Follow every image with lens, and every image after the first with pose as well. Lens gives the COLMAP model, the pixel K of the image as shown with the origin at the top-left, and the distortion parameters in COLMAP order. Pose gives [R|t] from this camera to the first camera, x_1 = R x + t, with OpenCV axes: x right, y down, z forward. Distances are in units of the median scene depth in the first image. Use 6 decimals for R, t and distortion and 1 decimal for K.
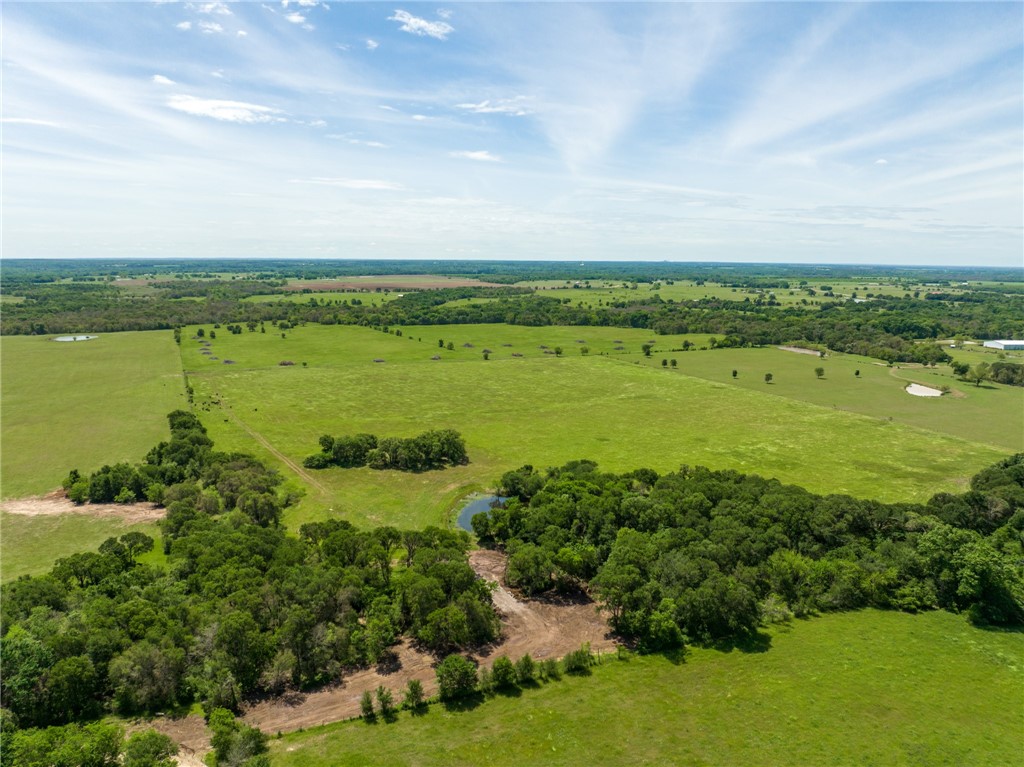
lens RADIAL K [[724.7, 0, 515.5], [0, 724.7, 384.4], [0, 0, 1]] dist [-0.035179, 0.006347]
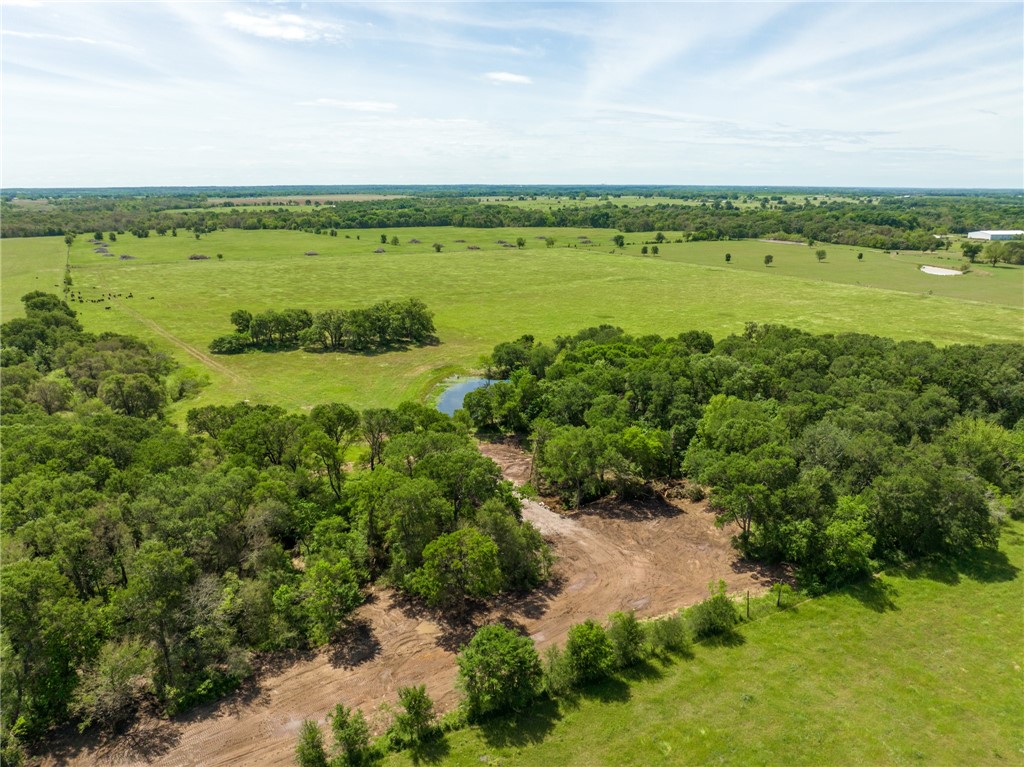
lens RADIAL K [[724.7, 0, 515.5], [0, 724.7, 384.4], [0, 0, 1]] dist [-0.035179, 0.006347]
pose [[0.996176, -0.032194, 0.081220, -0.056081], [0.024096, 0.994817, 0.098784, 0.091286], [-0.083979, -0.096449, 0.991789, 0.291530]]
